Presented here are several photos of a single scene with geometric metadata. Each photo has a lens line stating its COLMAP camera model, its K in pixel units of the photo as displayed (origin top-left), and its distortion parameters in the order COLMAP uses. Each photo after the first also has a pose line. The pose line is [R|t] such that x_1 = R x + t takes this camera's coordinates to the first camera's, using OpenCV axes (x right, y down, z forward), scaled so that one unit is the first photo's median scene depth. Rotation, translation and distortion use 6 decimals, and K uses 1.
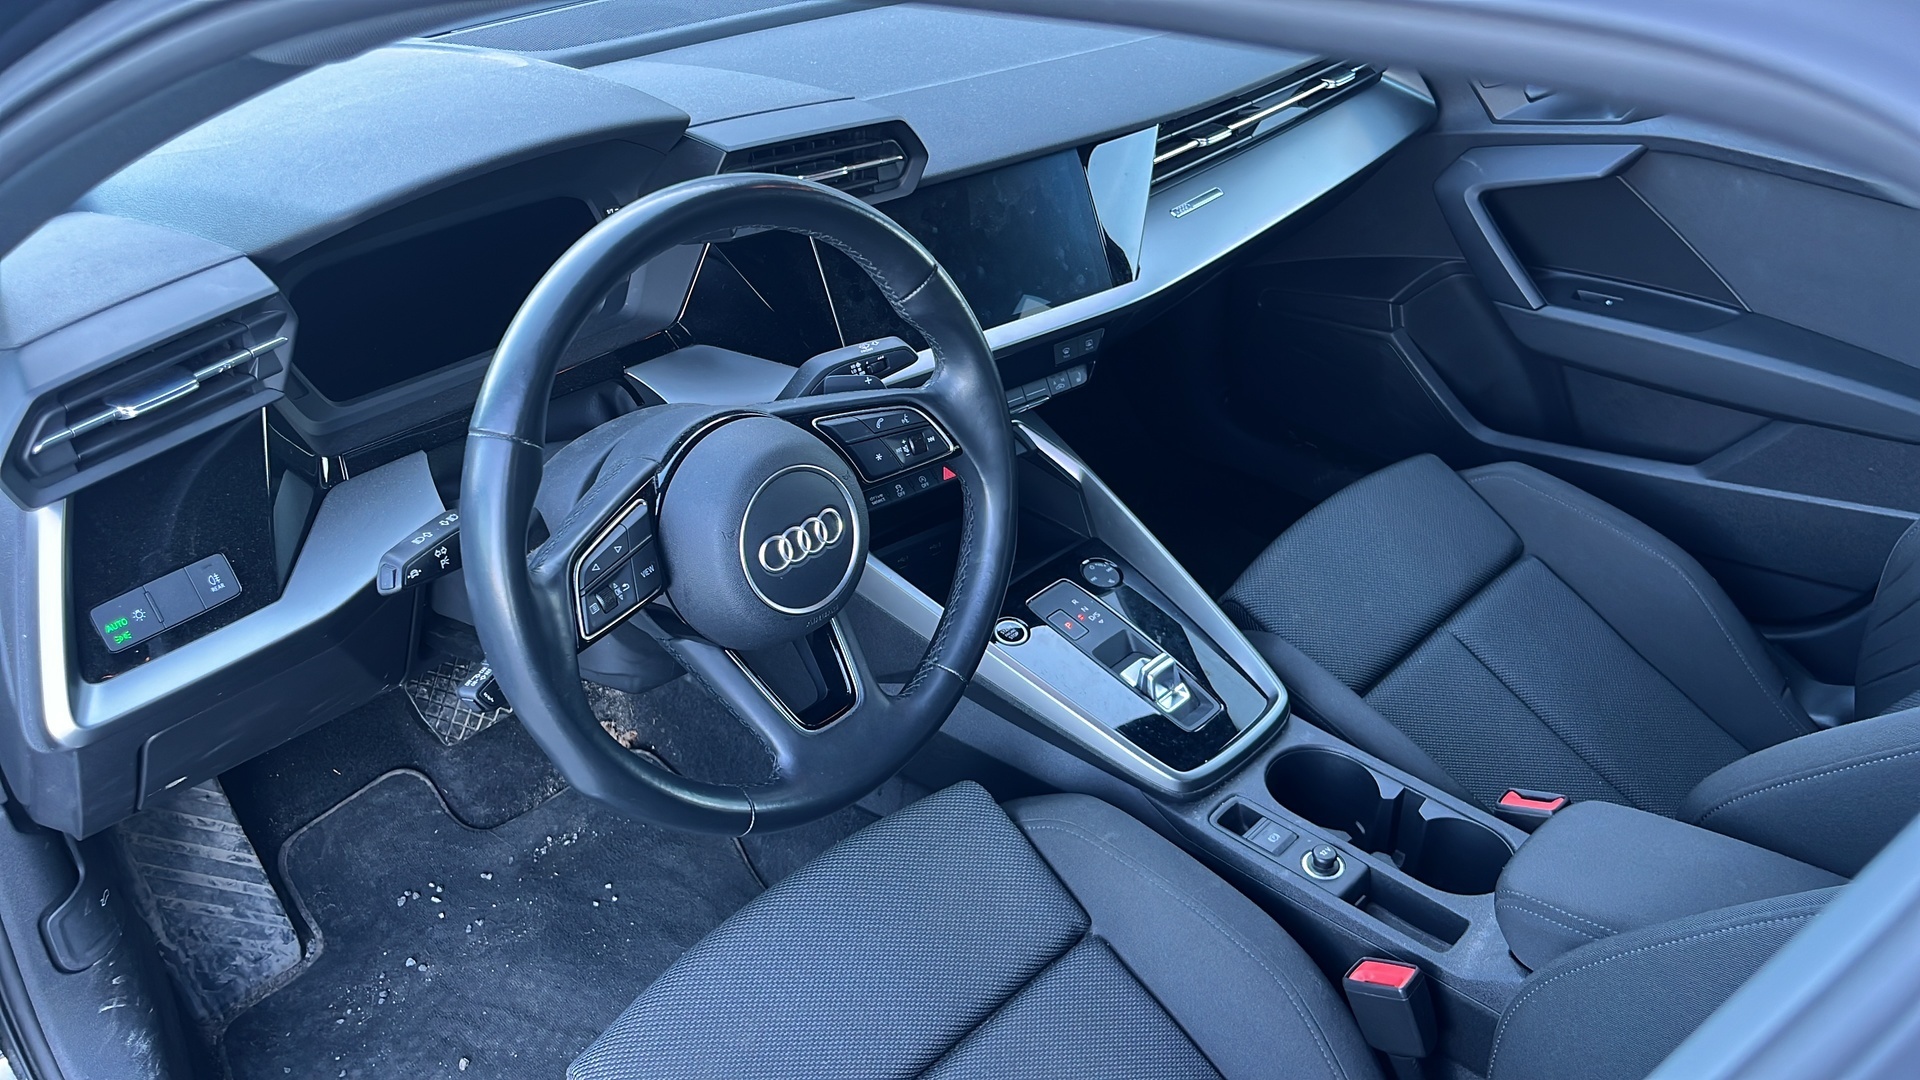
lens RADIAL K [[1550.4, 0, 960.0], [0, 1550.4, 540.0], [0, 0, 1]] dist [0.008762, 0.005745]
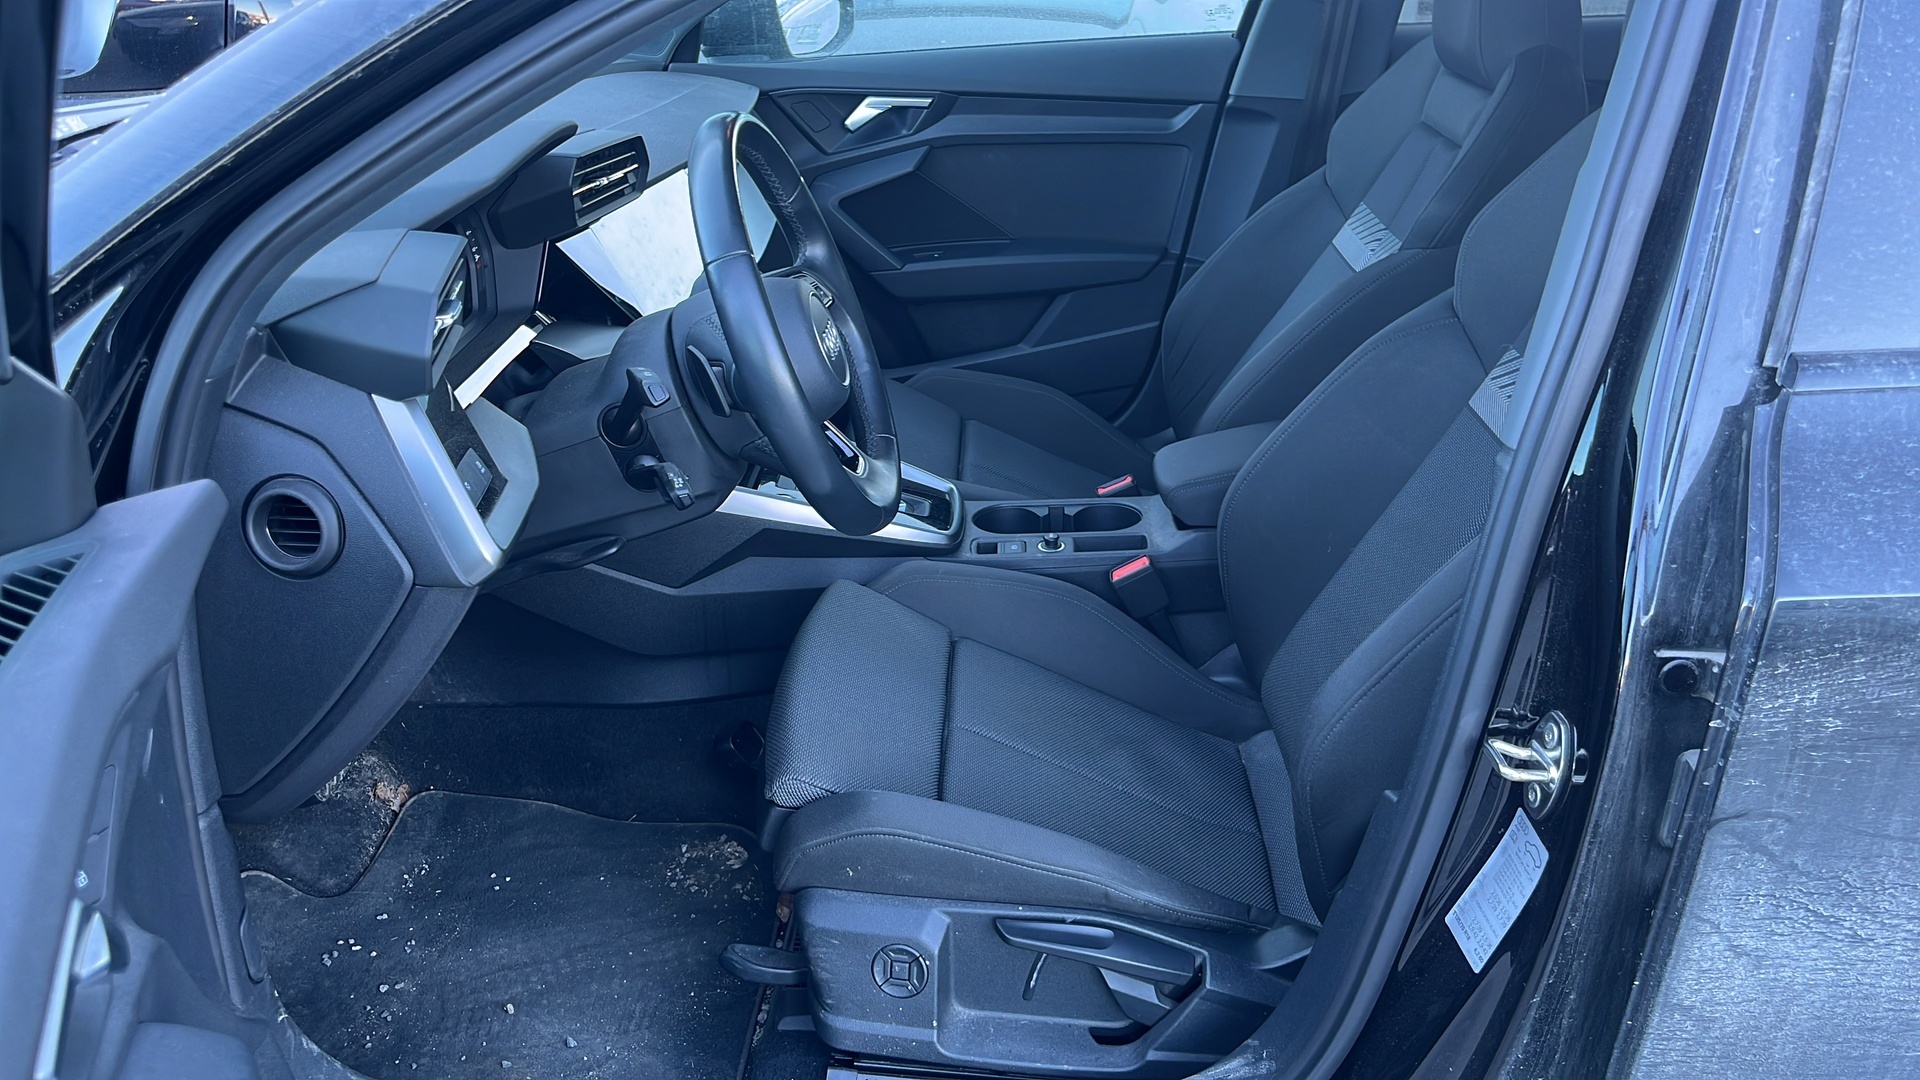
lens RADIAL K [[1550.4, 0, 960.0], [0, 1550.4, 540.0], [0, 0, 1]] dist [0.008762, 0.005745]
pose [[0.742426, -0.291793, 0.603042, -0.578318], [0.386976, 0.921586, -0.030493, 0.163769], [-0.546857, 0.256002, 0.797126, -0.137468]]
